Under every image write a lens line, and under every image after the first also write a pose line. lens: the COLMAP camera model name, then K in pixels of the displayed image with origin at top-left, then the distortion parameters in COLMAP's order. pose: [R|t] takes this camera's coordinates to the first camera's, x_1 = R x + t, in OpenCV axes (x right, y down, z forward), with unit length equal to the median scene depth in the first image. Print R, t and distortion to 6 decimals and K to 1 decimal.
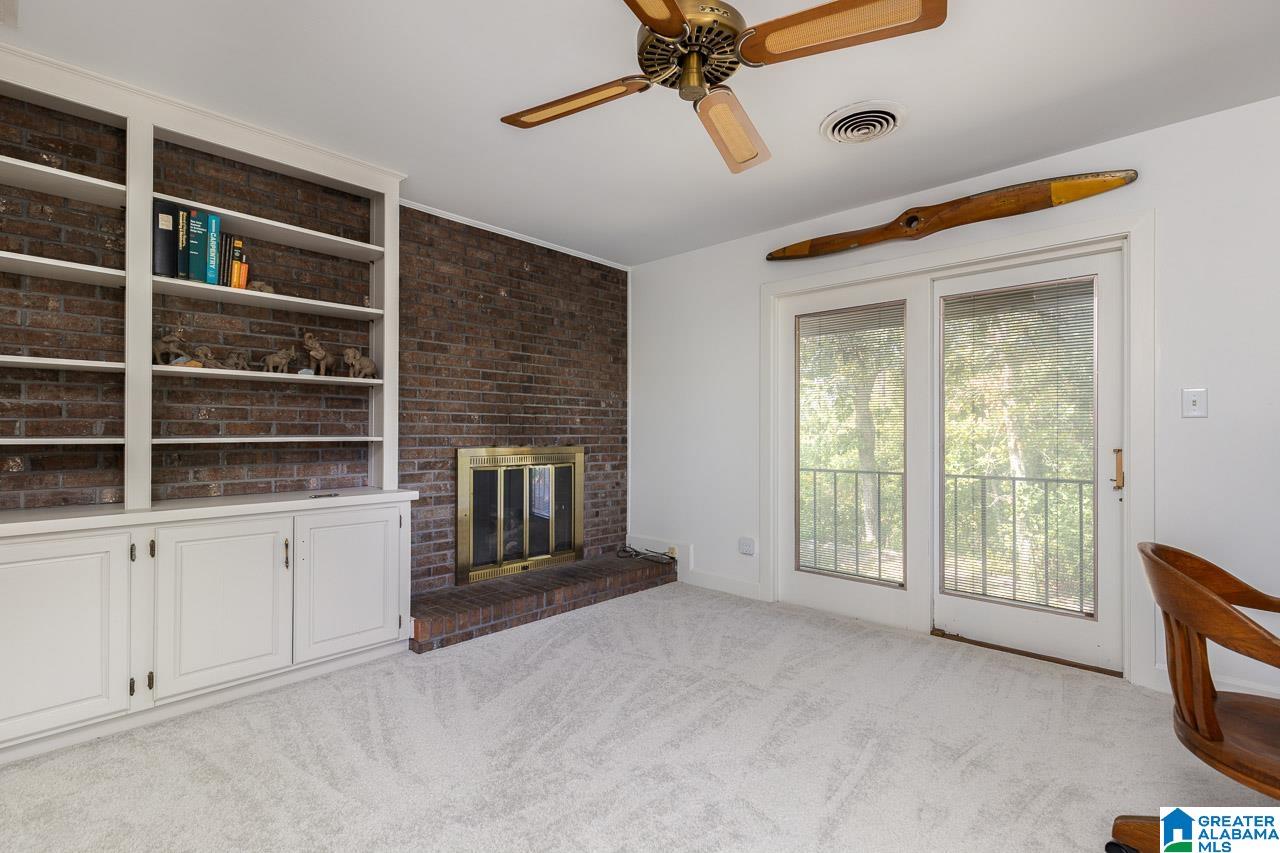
lens RADIAL K [[595.2, 0, 640.0], [0, 595.2, 426.5], [0, 0, 1]] dist [-0.001277, -0.000001]
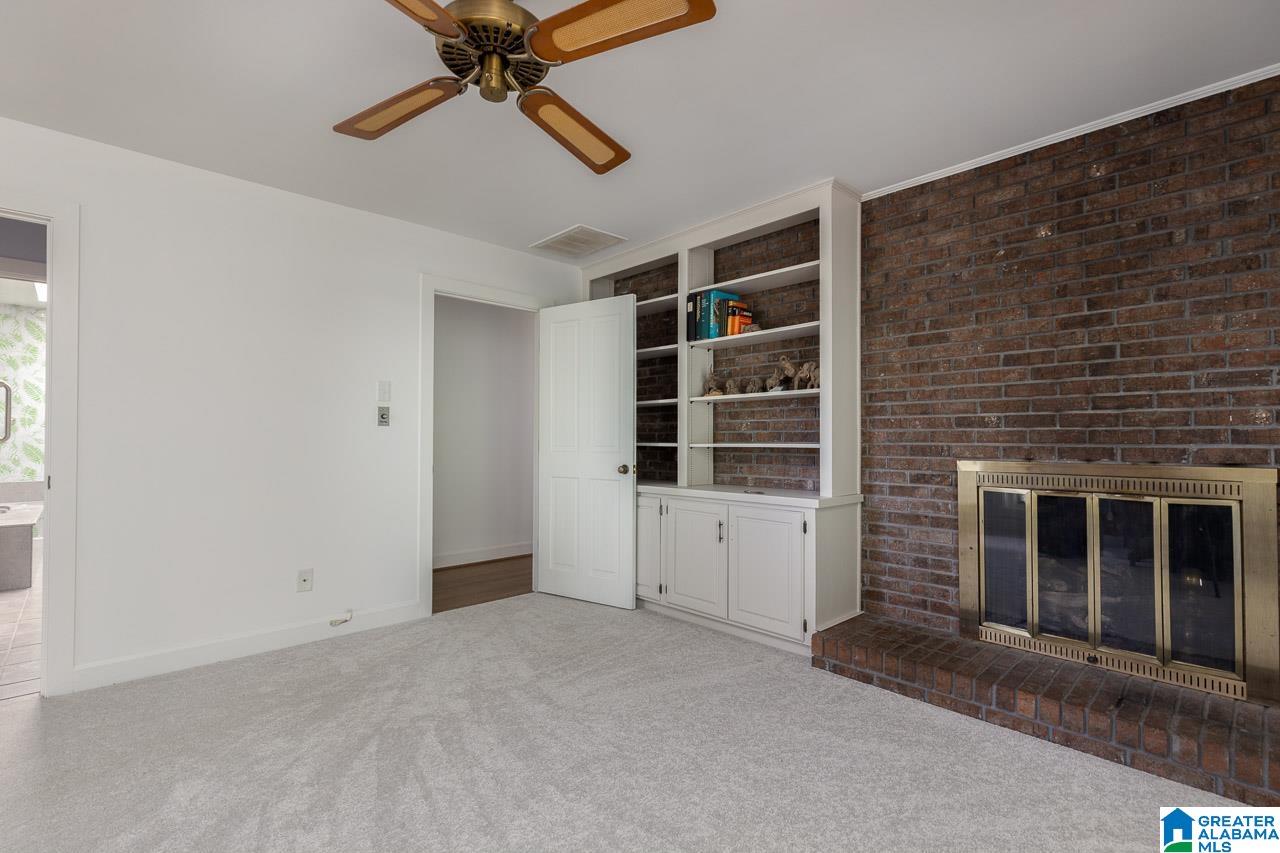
lens RADIAL K [[595.2, 0, 640.0], [0, 595.2, 426.5], [0, 0, 1]] dist [-0.001277, -0.000001]
pose [[-0.084424, -0.024570, -0.996127, 0.529413], [0.008433, 0.999643, -0.025372, 0.009307], [0.996394, -0.010542, -0.084186, 0.669829]]
